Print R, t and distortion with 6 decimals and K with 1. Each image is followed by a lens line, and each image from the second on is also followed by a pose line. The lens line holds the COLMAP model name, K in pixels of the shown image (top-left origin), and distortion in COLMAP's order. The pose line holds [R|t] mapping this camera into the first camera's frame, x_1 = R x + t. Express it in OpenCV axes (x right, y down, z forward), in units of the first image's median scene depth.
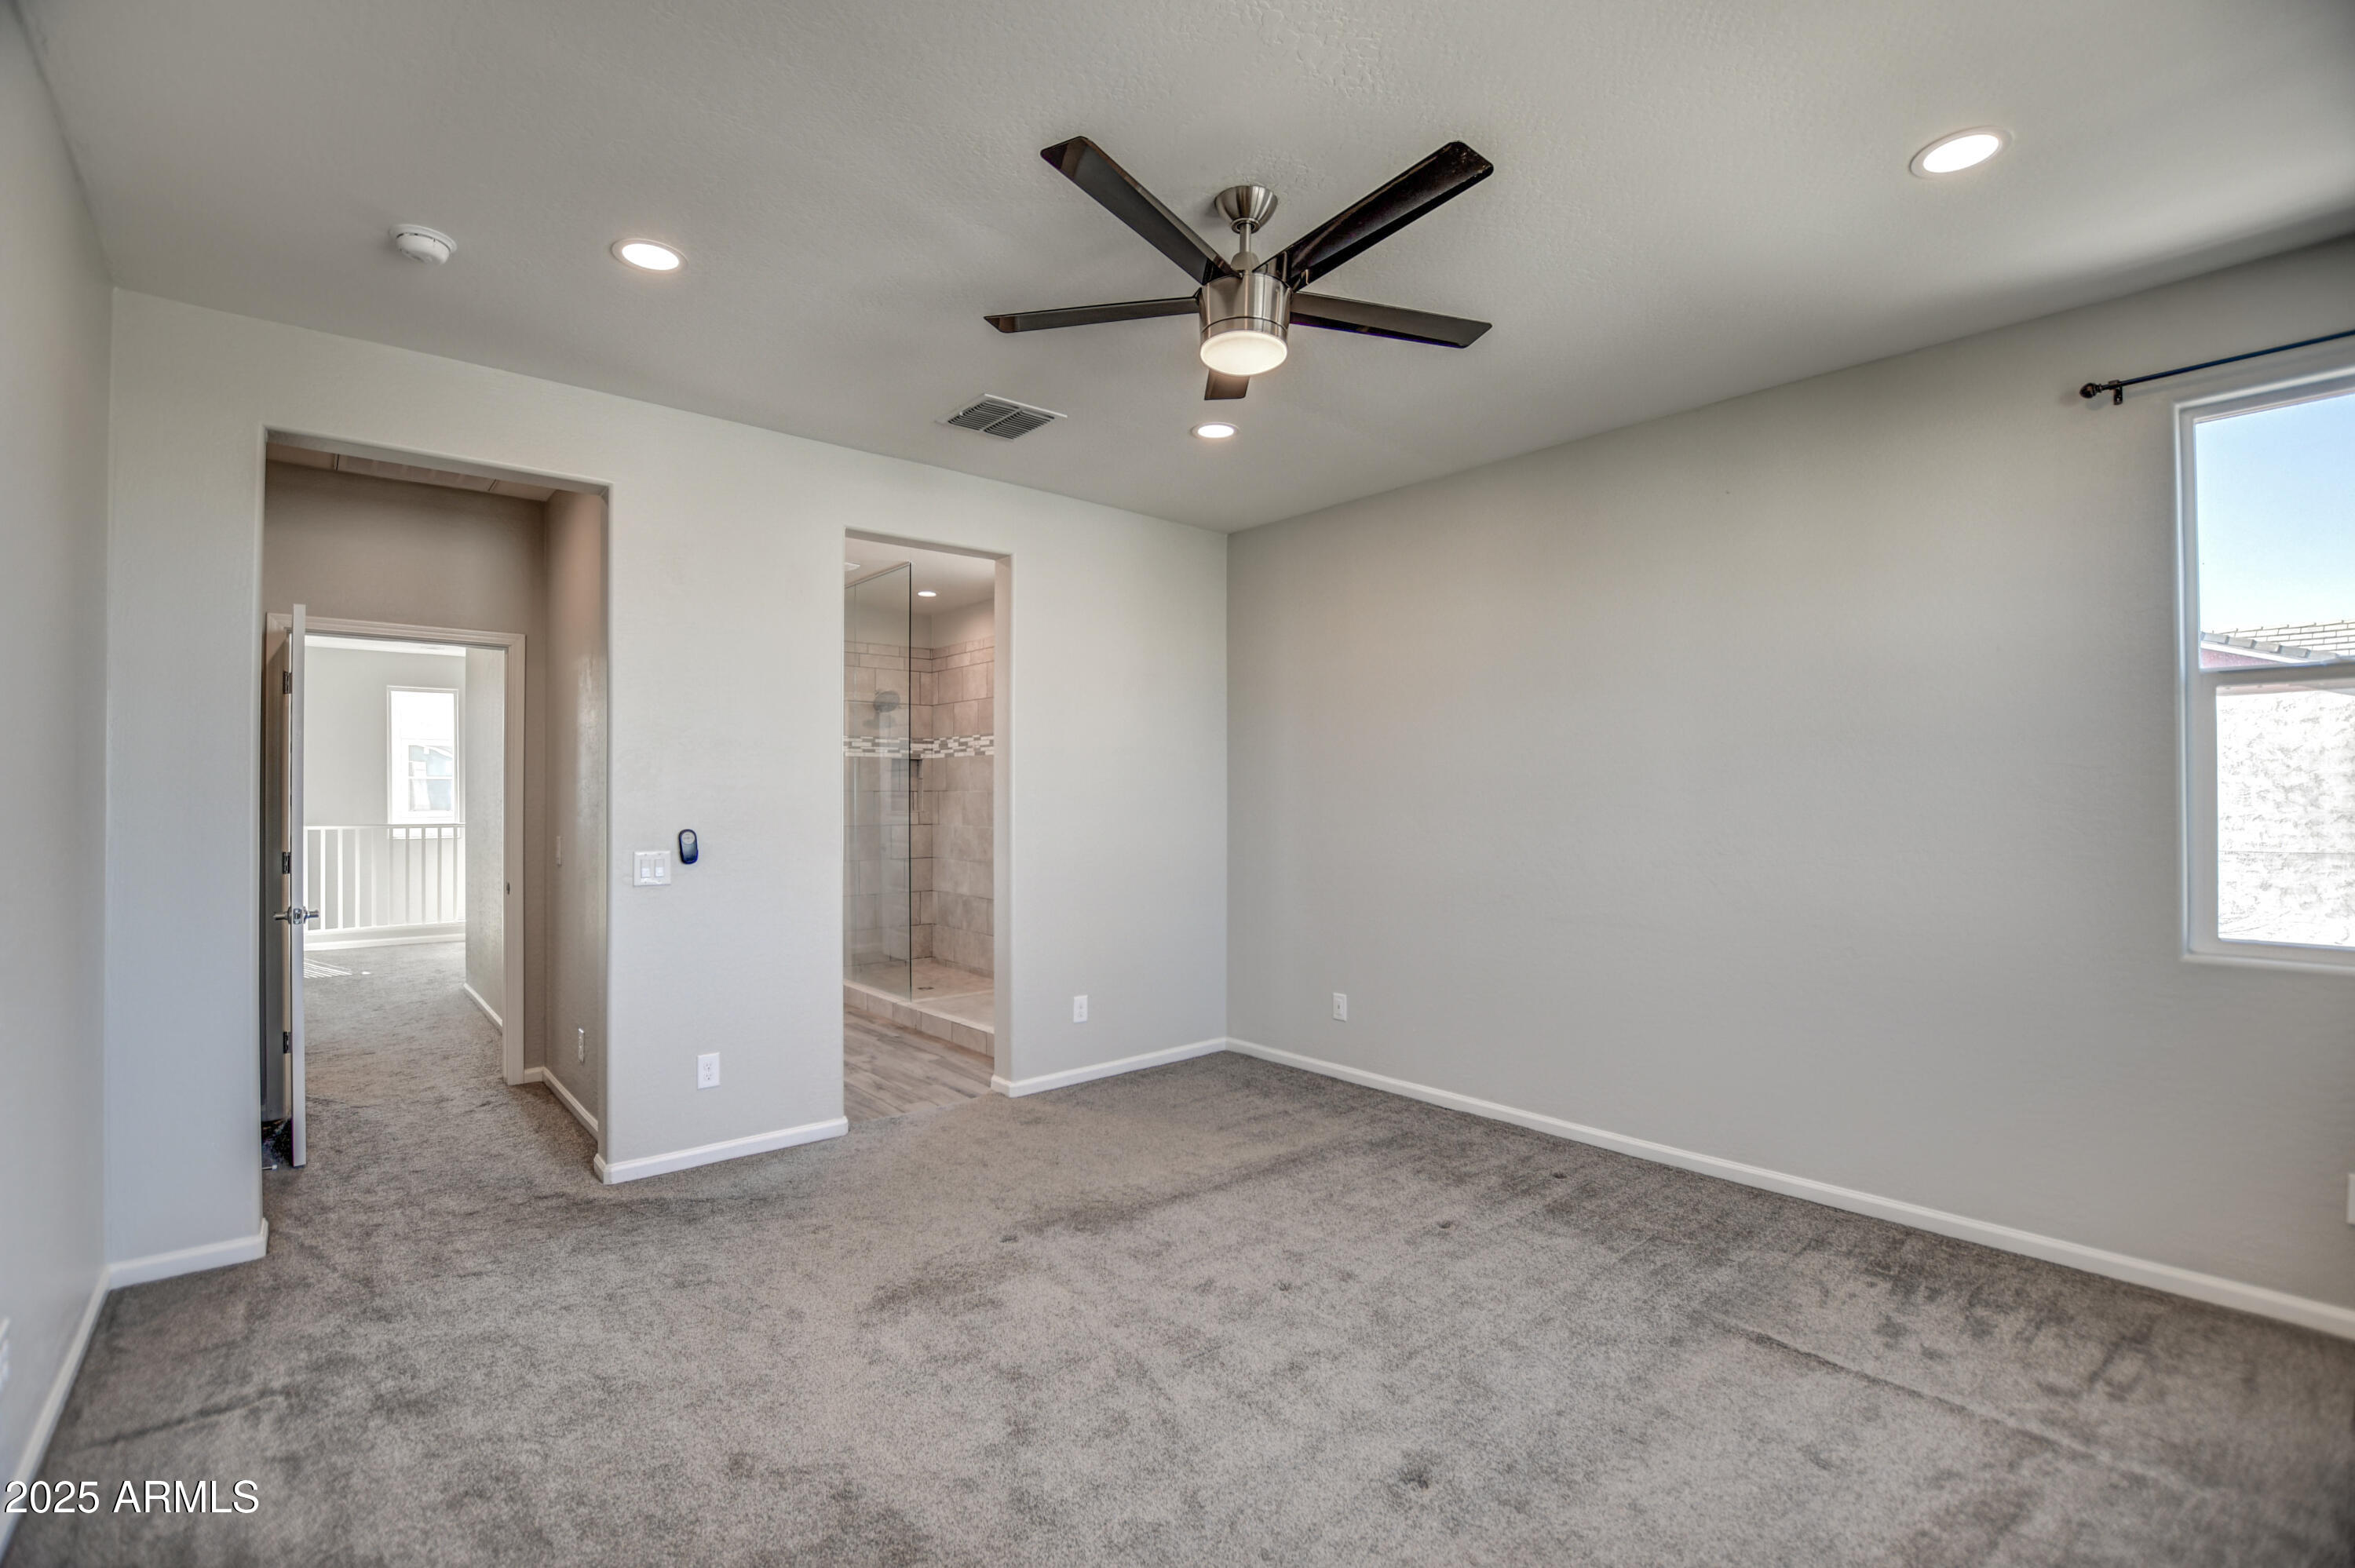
lens RADIAL K [[1037.1, 0, 1176.2], [0, 1037.1, 799.9], [0, 0, 1]] dist [-0.024602, 0.001260]
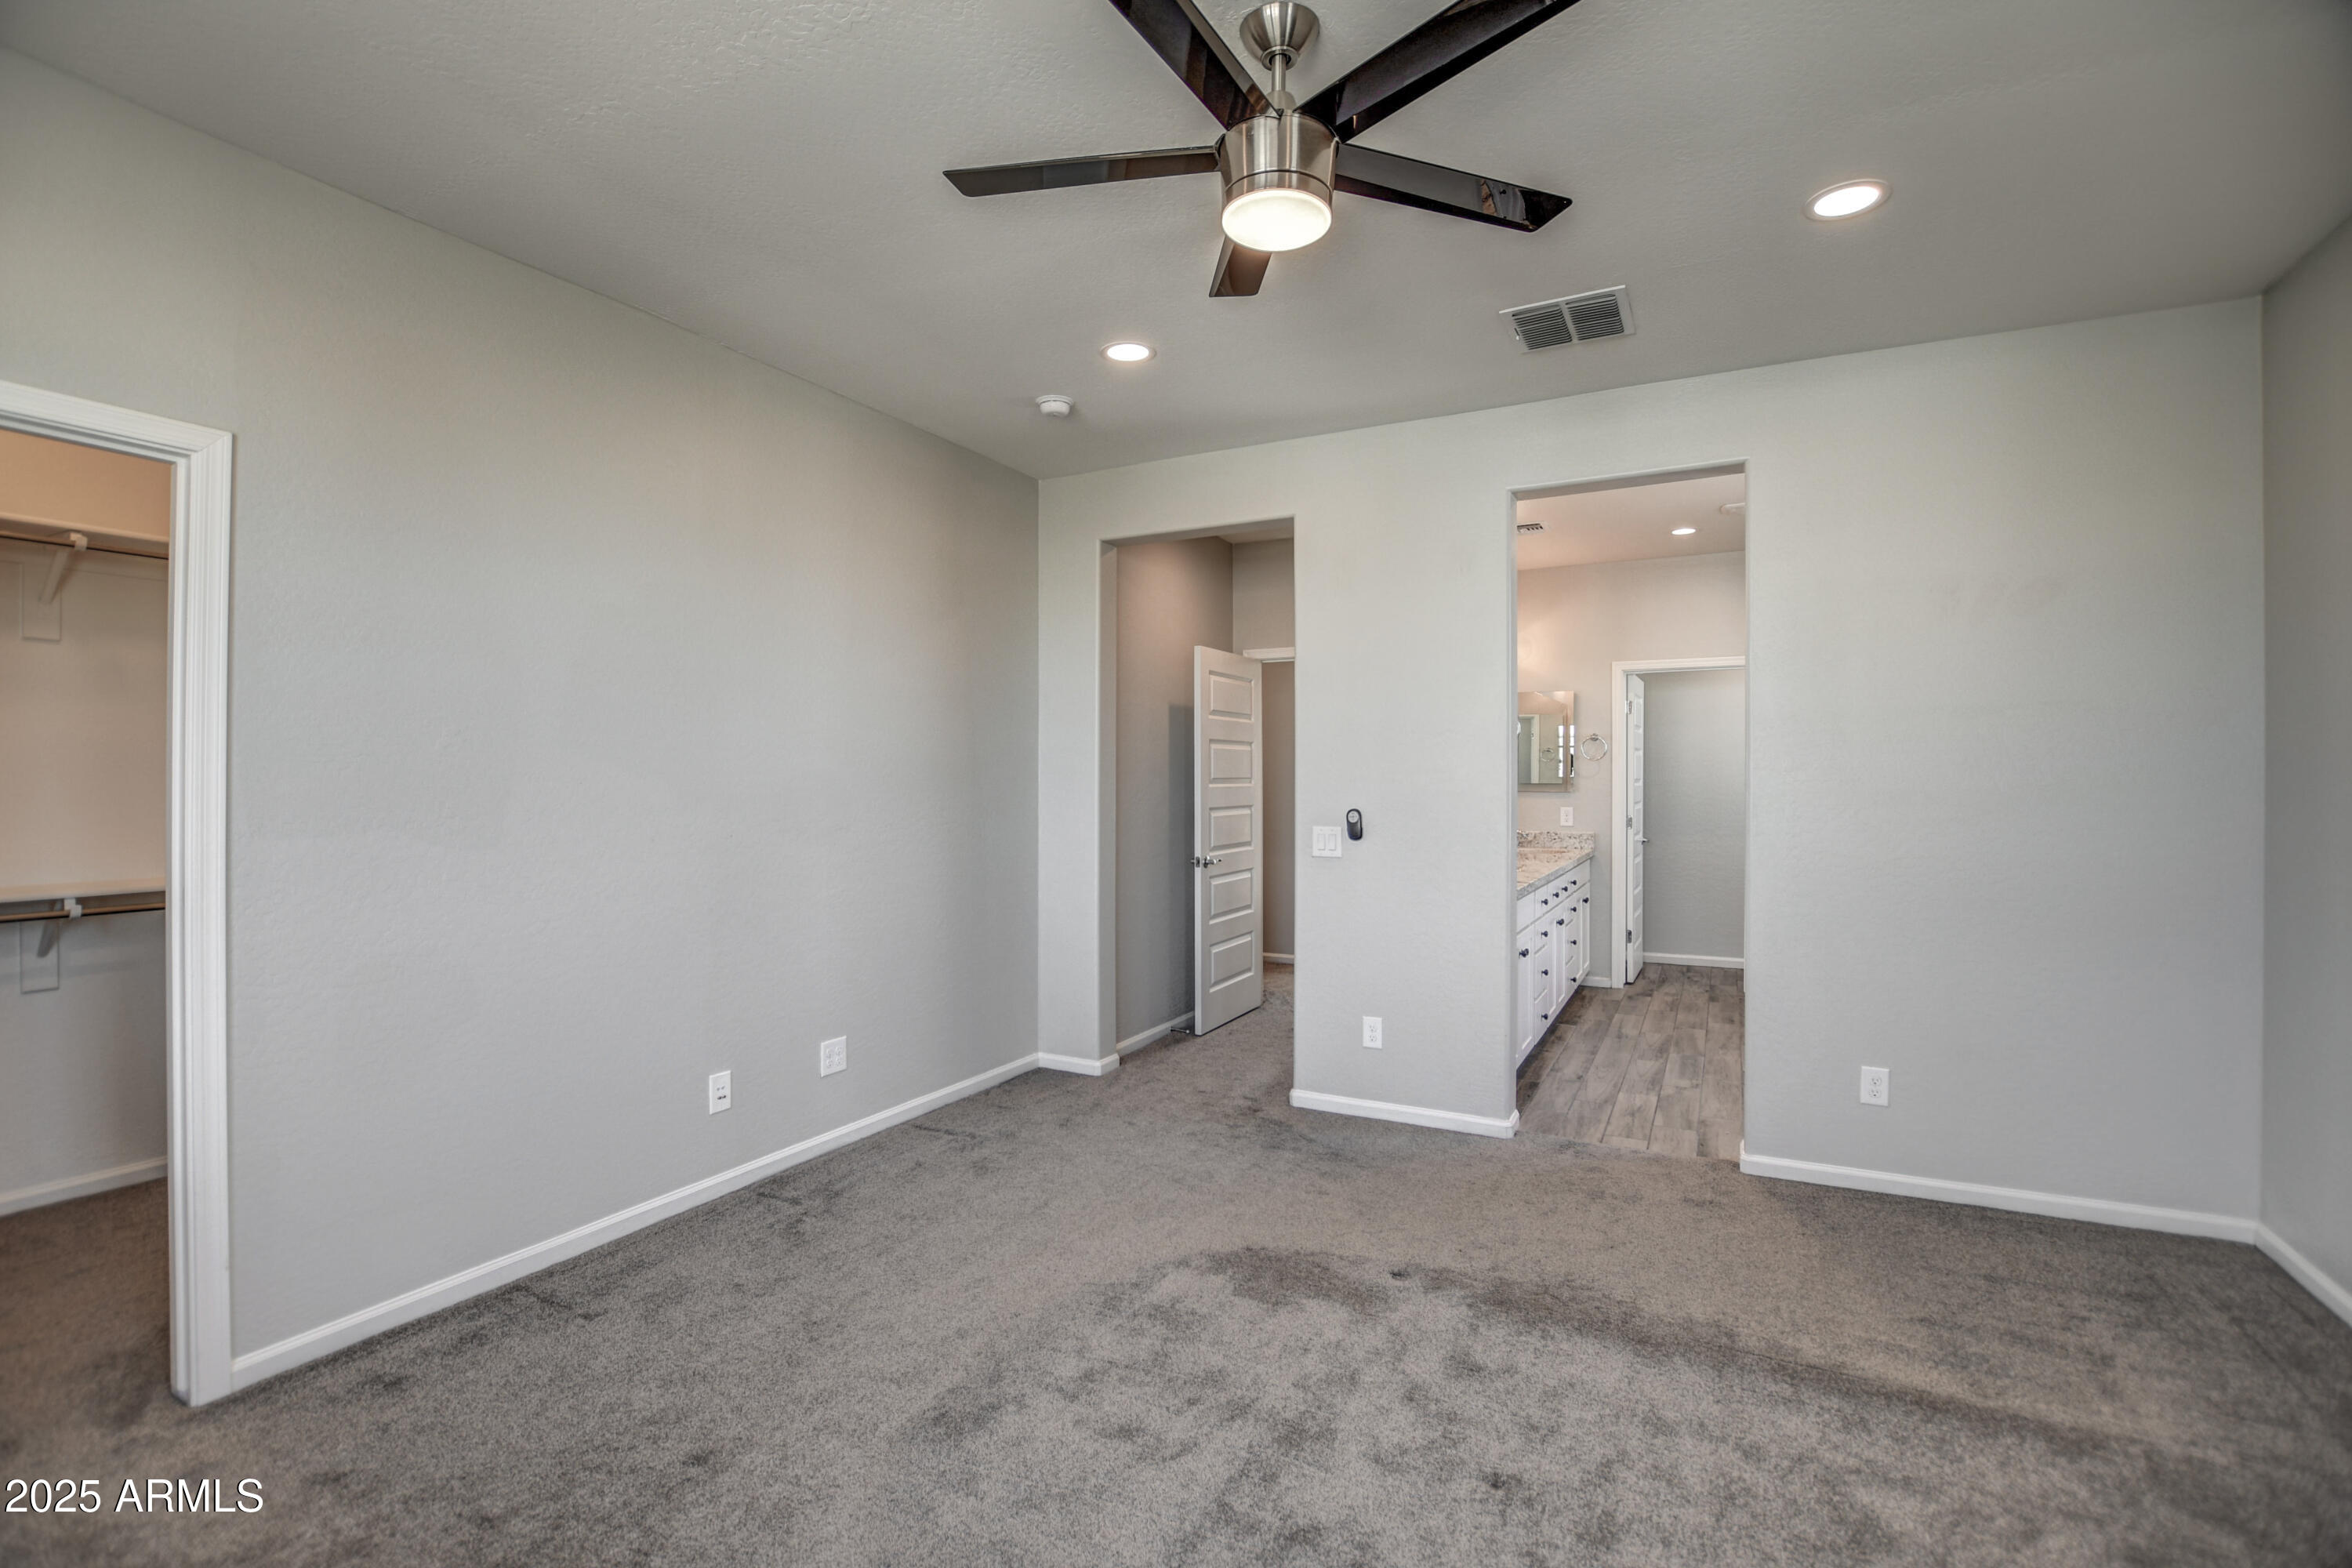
lens RADIAL K [[1056.1, 0, 1164.6], [0, 1056.1, 790.4], [0, 0, 1]] dist [-0.030480, 0.002543]
pose [[0.356561, 0.007127, -0.934245, 0.569542], [-0.003397, 0.999974, 0.006332, 0.002638], [0.934266, 0.000916, 0.356576, 0.457715]]
